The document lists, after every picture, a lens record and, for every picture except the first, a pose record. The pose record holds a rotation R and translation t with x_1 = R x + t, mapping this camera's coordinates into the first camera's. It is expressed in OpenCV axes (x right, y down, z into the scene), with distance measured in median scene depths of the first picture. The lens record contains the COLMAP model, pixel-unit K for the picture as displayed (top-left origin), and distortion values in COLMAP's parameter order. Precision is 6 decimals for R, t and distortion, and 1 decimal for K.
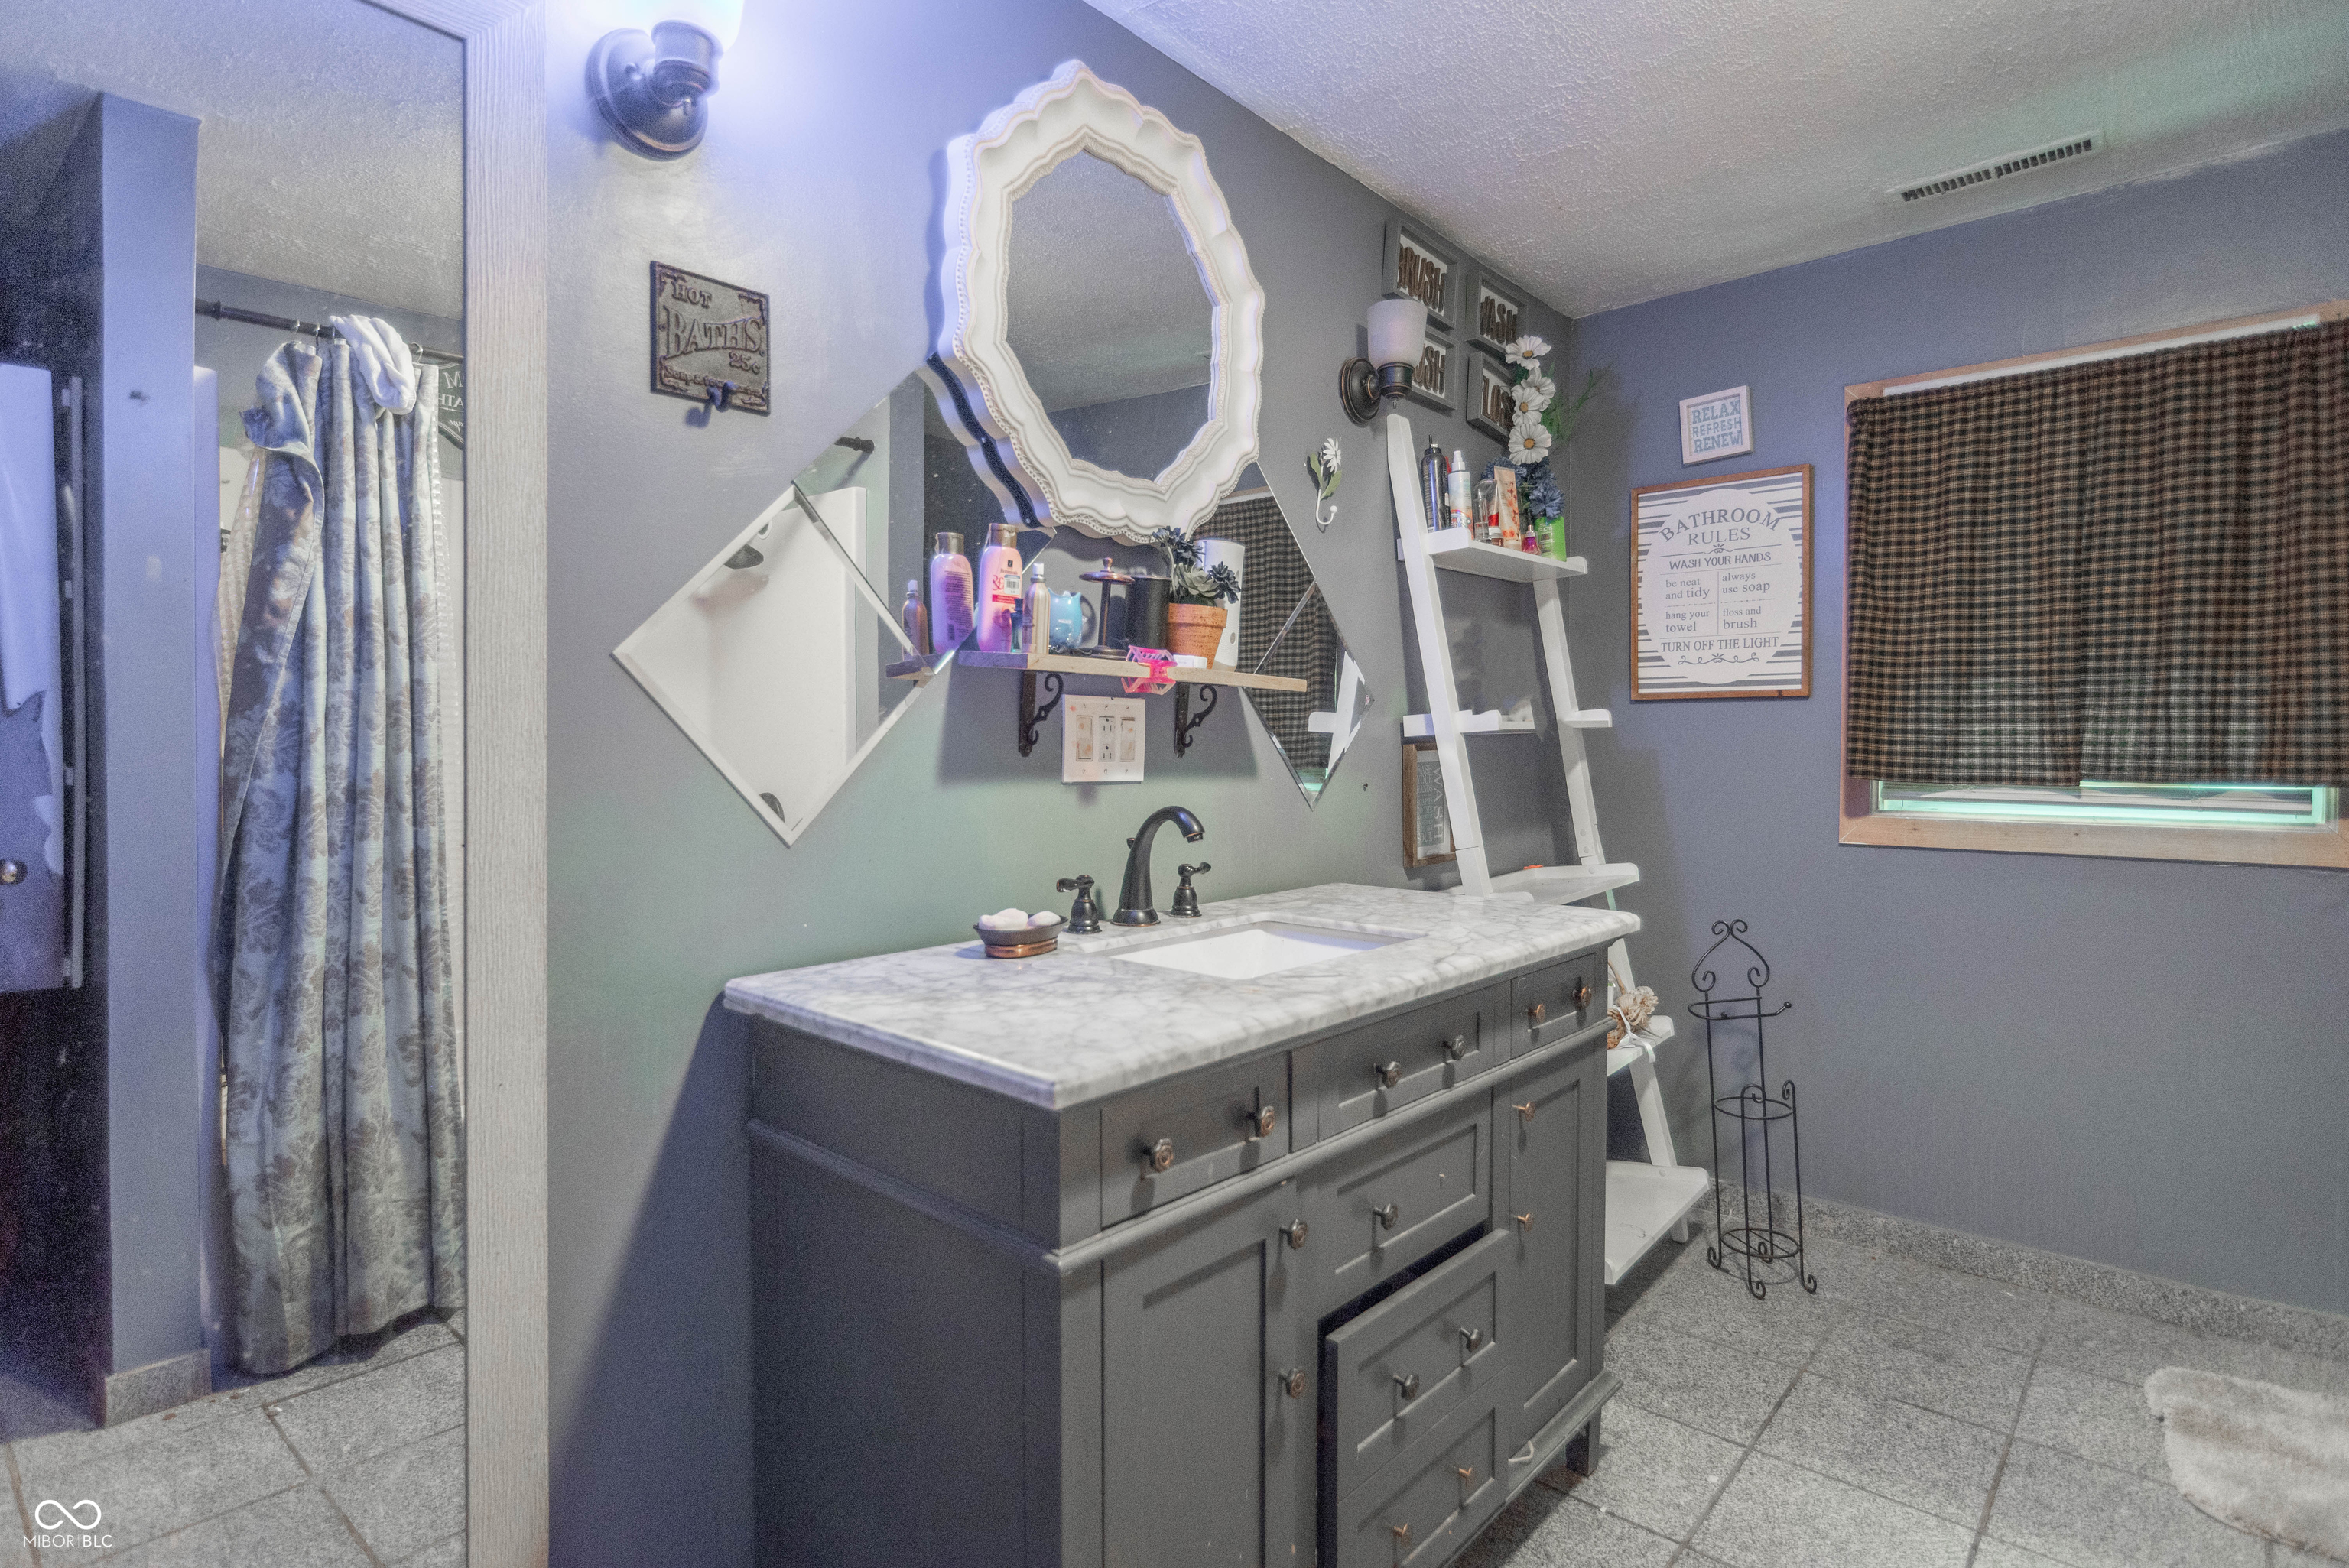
lens RADIAL K [[1195.8, 0, 1172.5], [0, 1195.8, 815.6], [0, 0, 1]] dist [-0.004351, 0.001231]
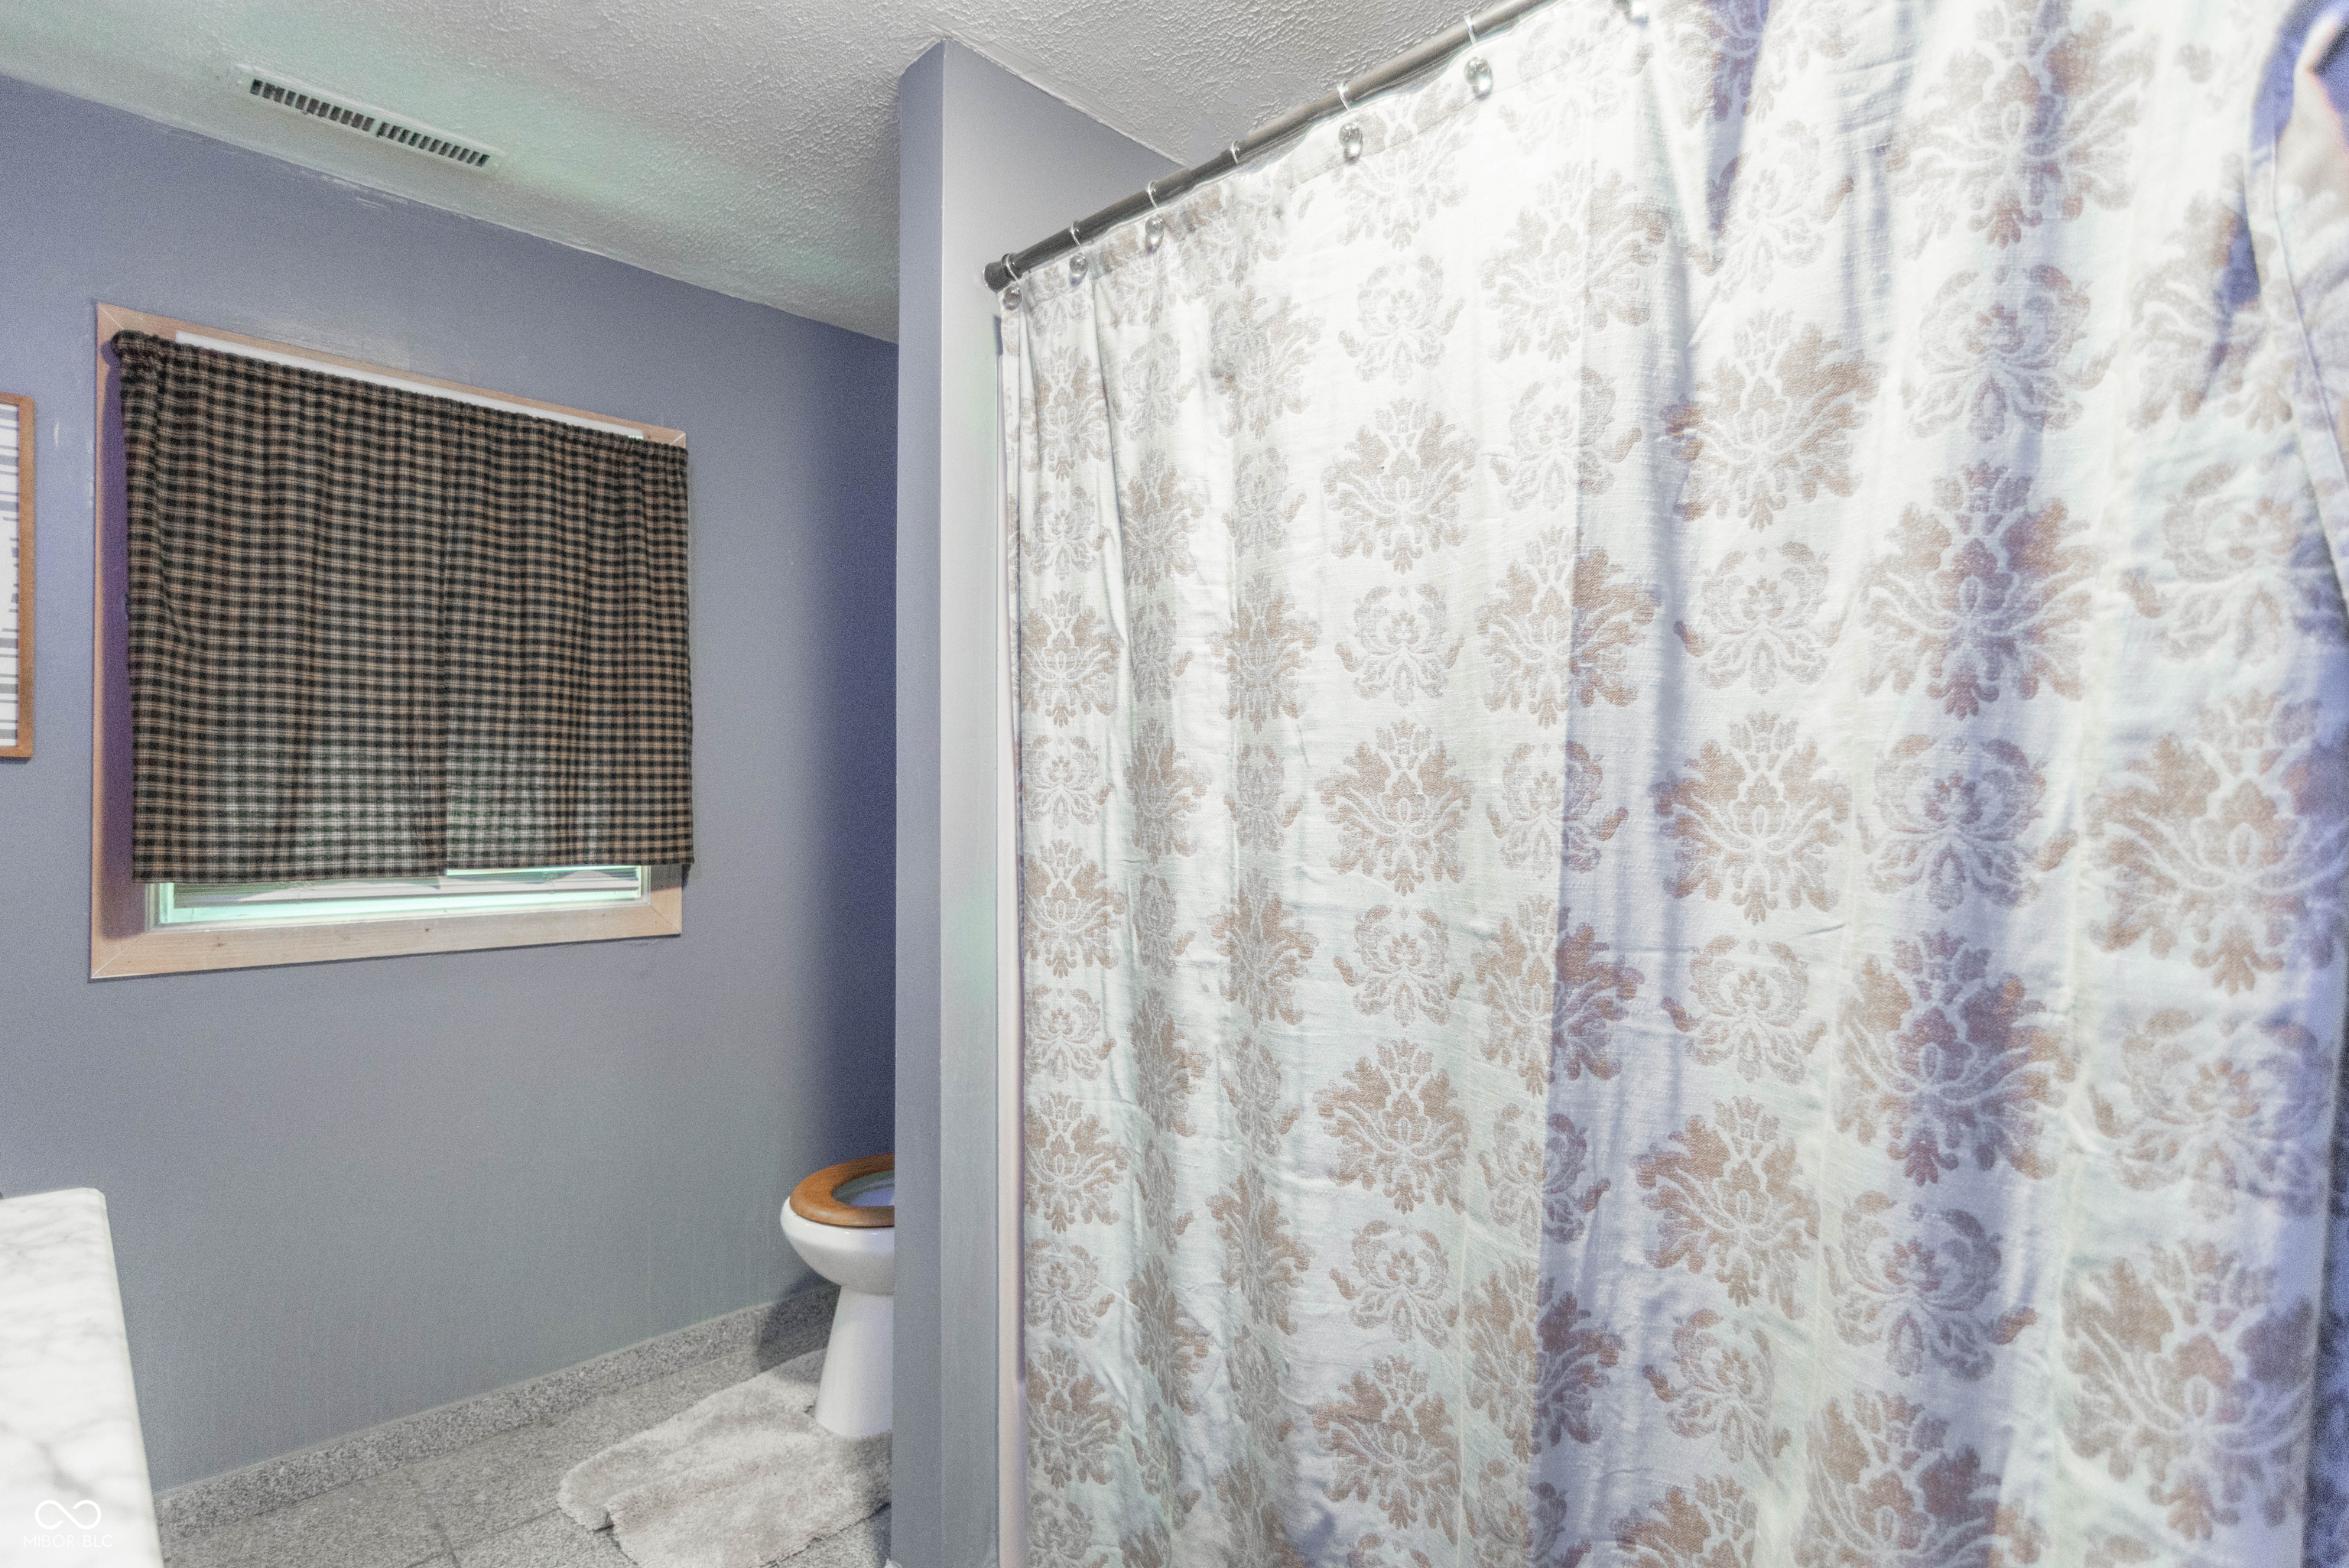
lens RADIAL K [[1195.8, 0, 1172.5], [0, 1195.8, 815.6], [0, 0, 1]] dist [-0.004351, 0.001231]
pose [[0.045657, -0.015518, 0.998837, -0.090686], [0.056939, 0.998294, 0.012907, -0.047978], [-0.997333, 0.056284, 0.046463, 0.407479]]
